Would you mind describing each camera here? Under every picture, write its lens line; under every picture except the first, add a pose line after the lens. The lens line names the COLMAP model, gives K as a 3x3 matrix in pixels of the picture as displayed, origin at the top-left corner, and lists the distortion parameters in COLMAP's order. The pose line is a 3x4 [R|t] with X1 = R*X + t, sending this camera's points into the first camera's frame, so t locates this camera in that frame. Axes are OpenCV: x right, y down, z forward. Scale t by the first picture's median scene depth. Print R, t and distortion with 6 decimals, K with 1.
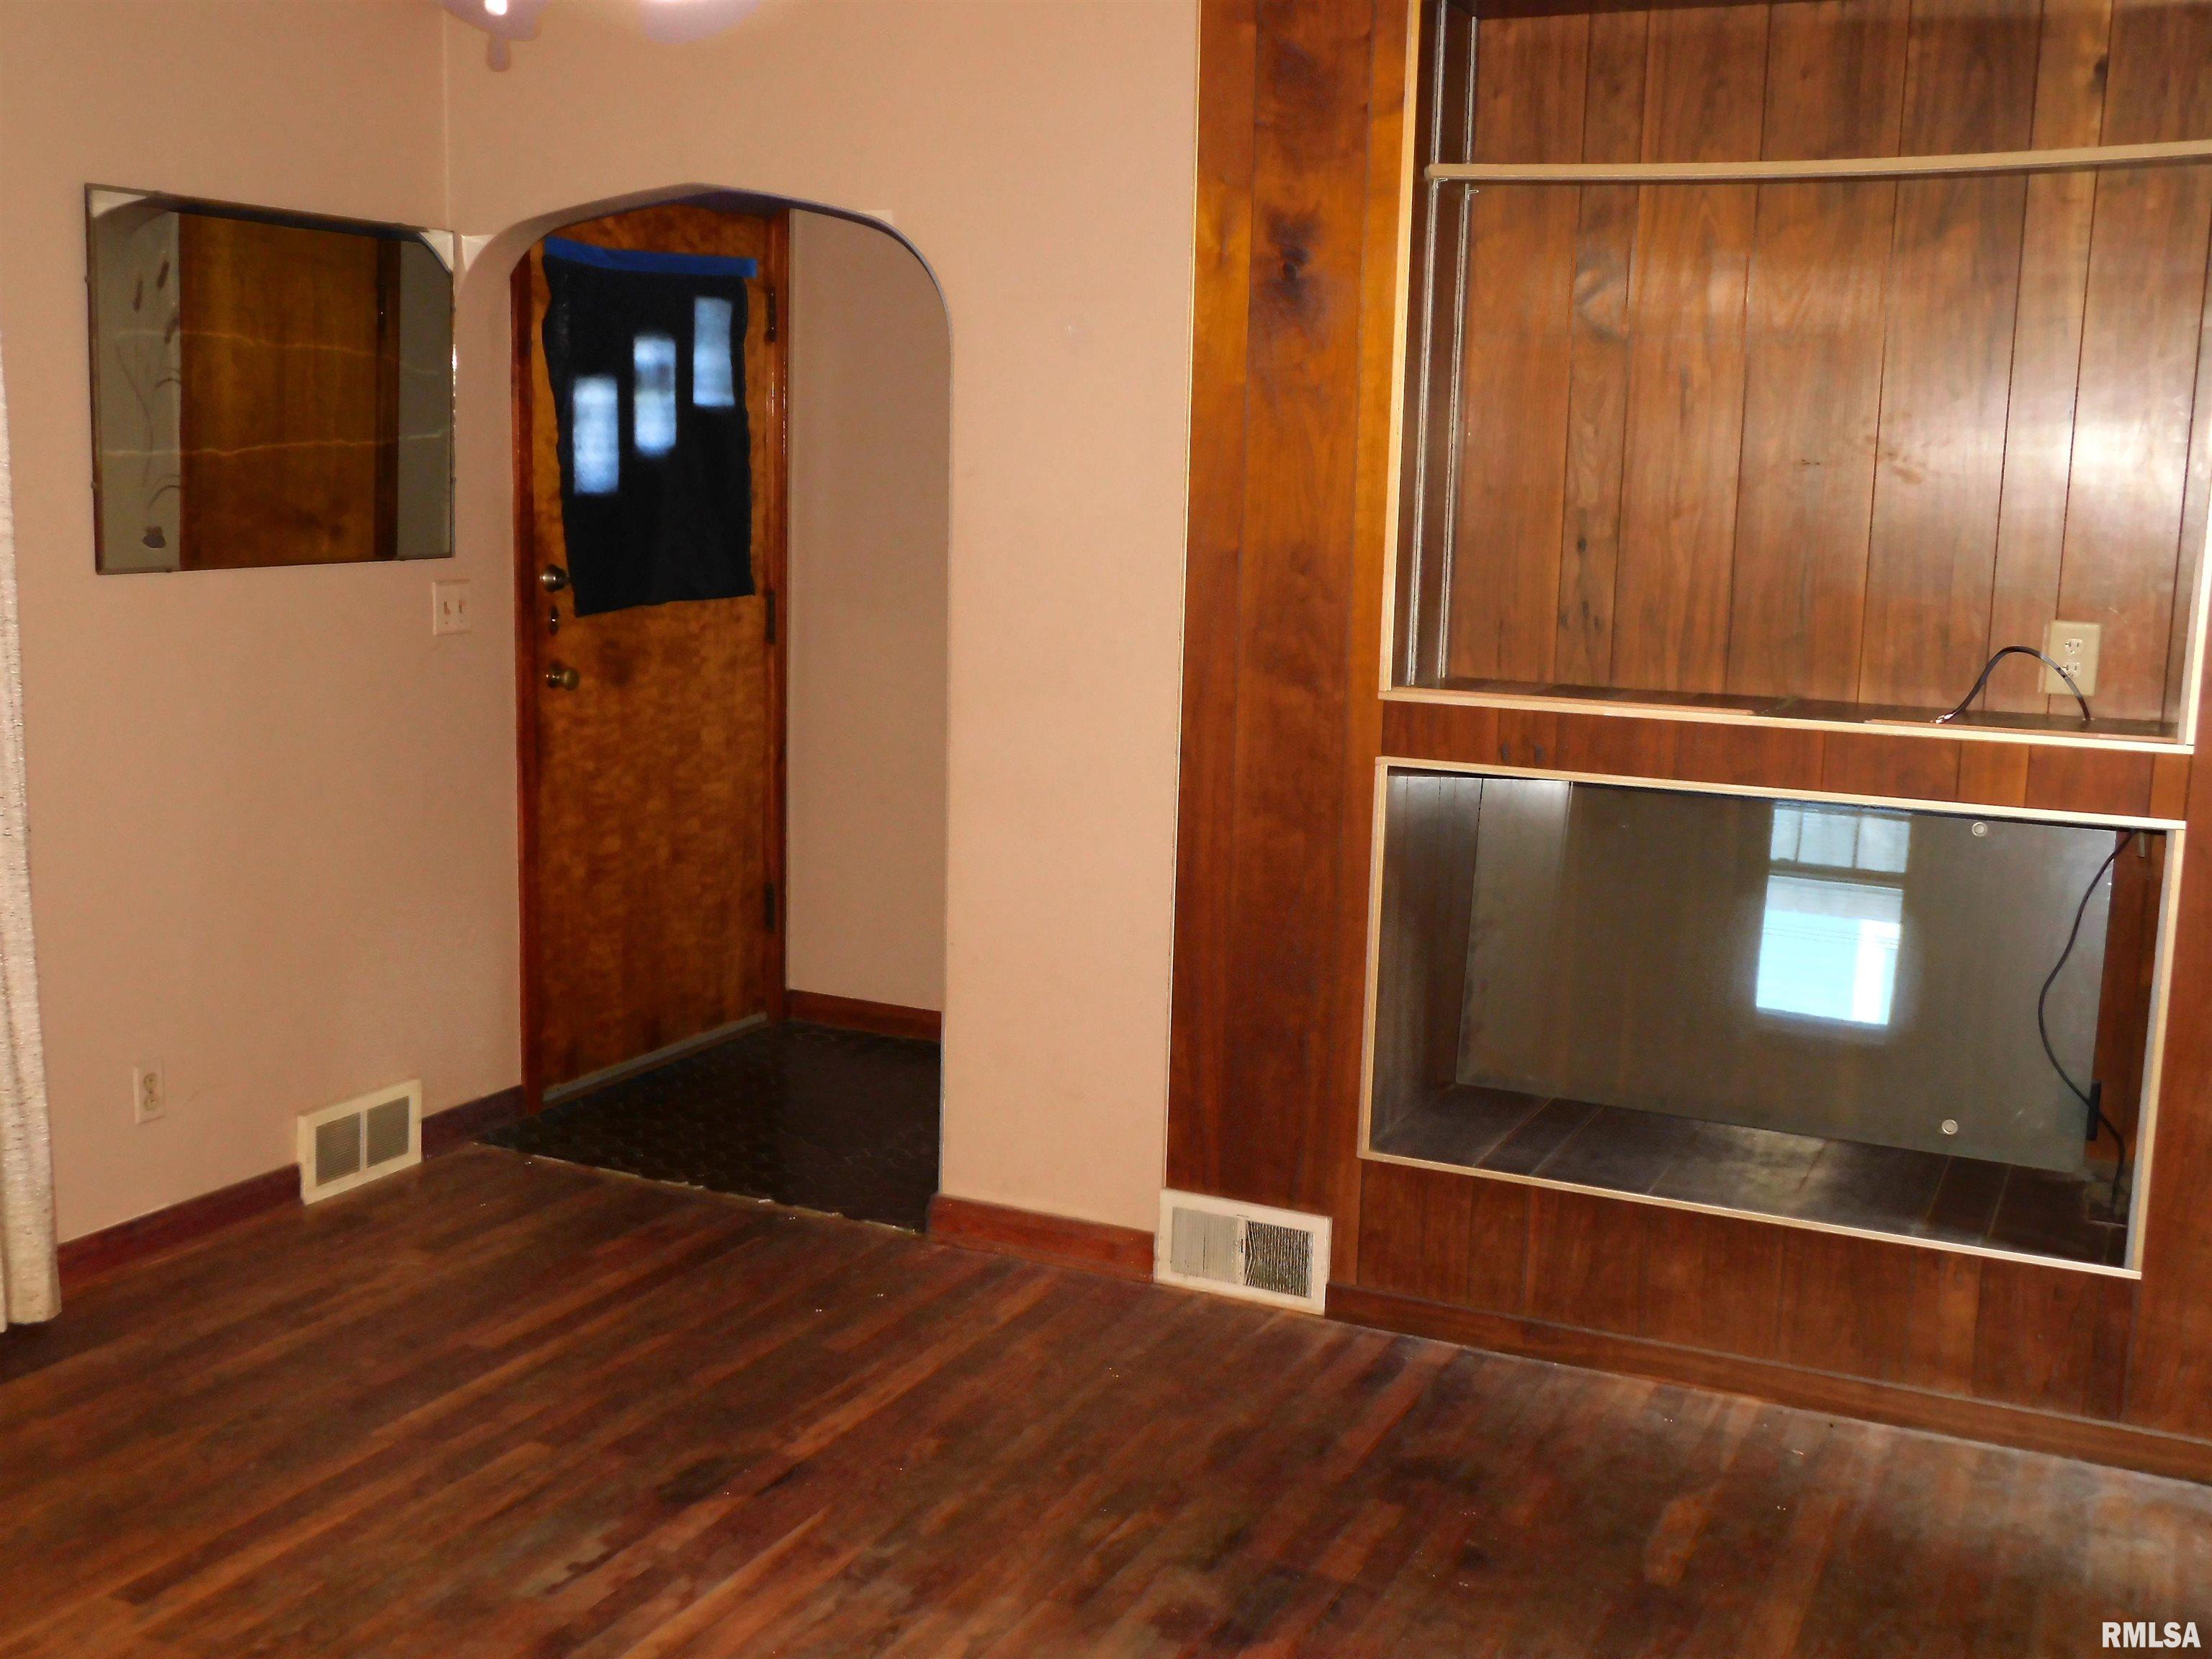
lens RADIAL K [[2323.1, 0, 1110.9], [0, 2323.1, 831.9], [0, 0, 1]] dist [0.009464, 0.000000]
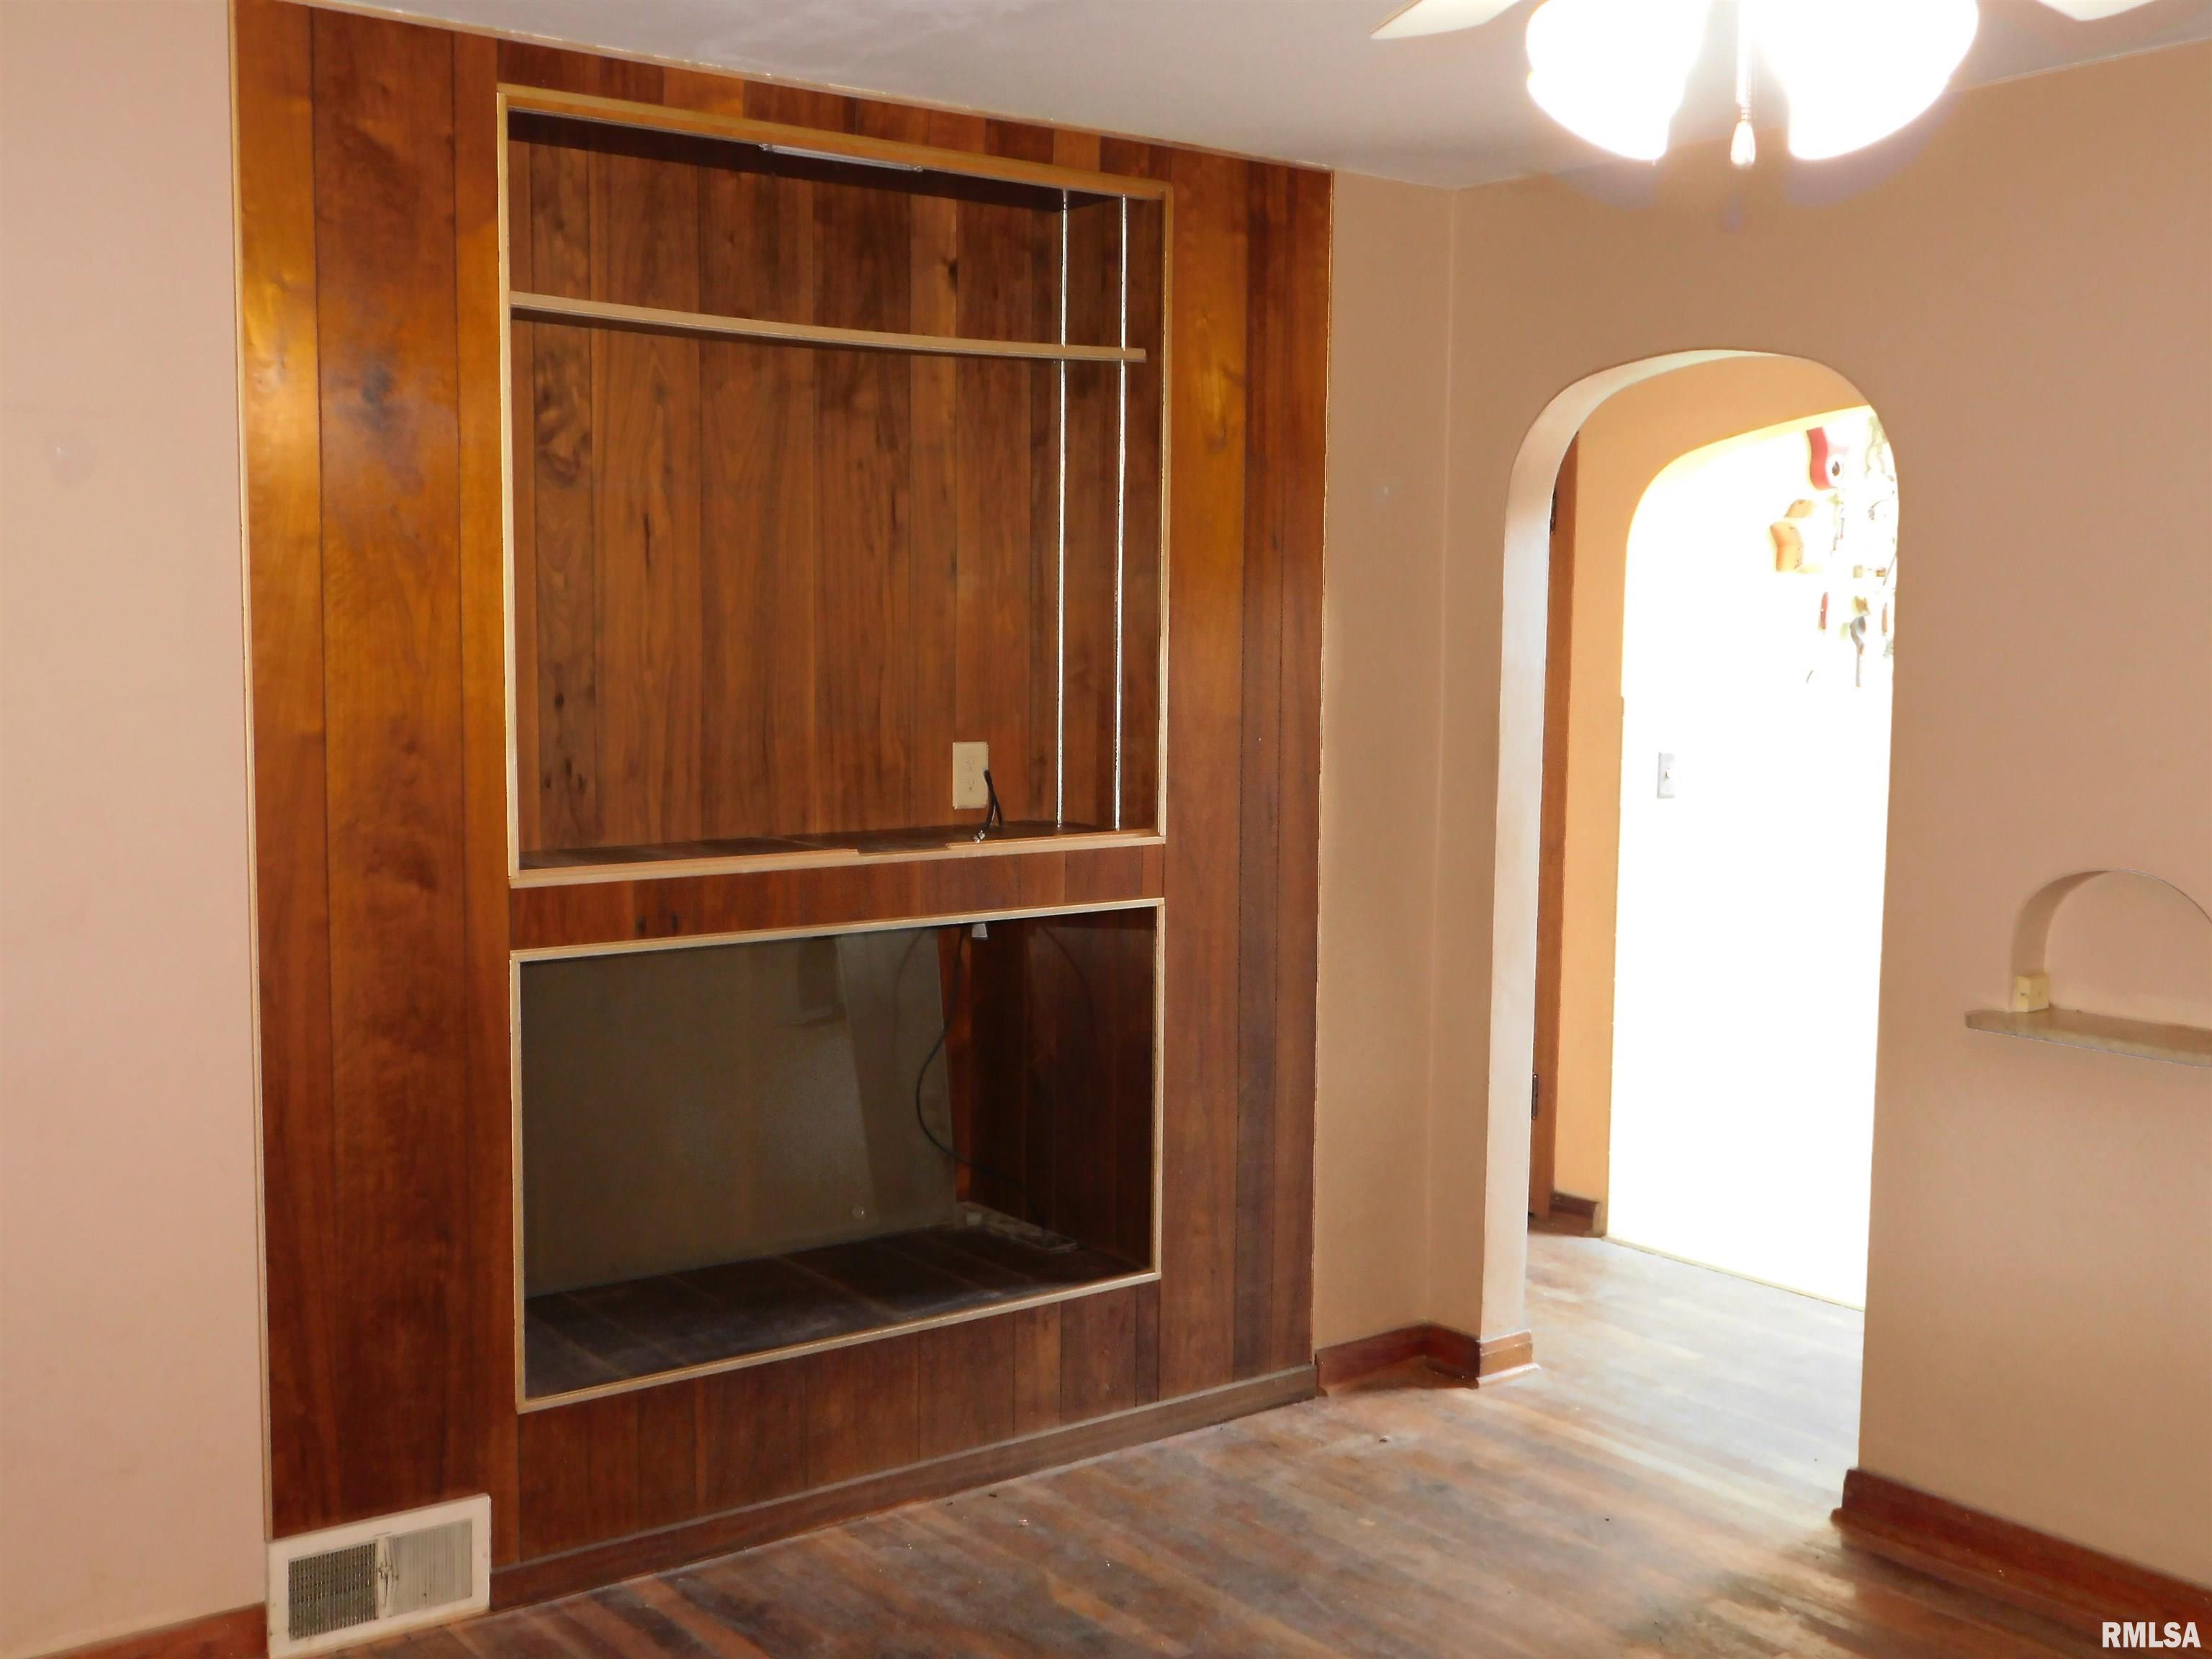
lens RADIAL K [[2323.1, 0, 1110.5], [0, 2323.1, 824.2], [0, 0, 1]] dist [0.009464, 0.000000]
pose [[0.471213, -0.101400, 0.876171, -0.548103], [0.141554, 0.989187, 0.038351, -0.082659], [-0.870586, 0.105954, 0.480472, 0.378431]]
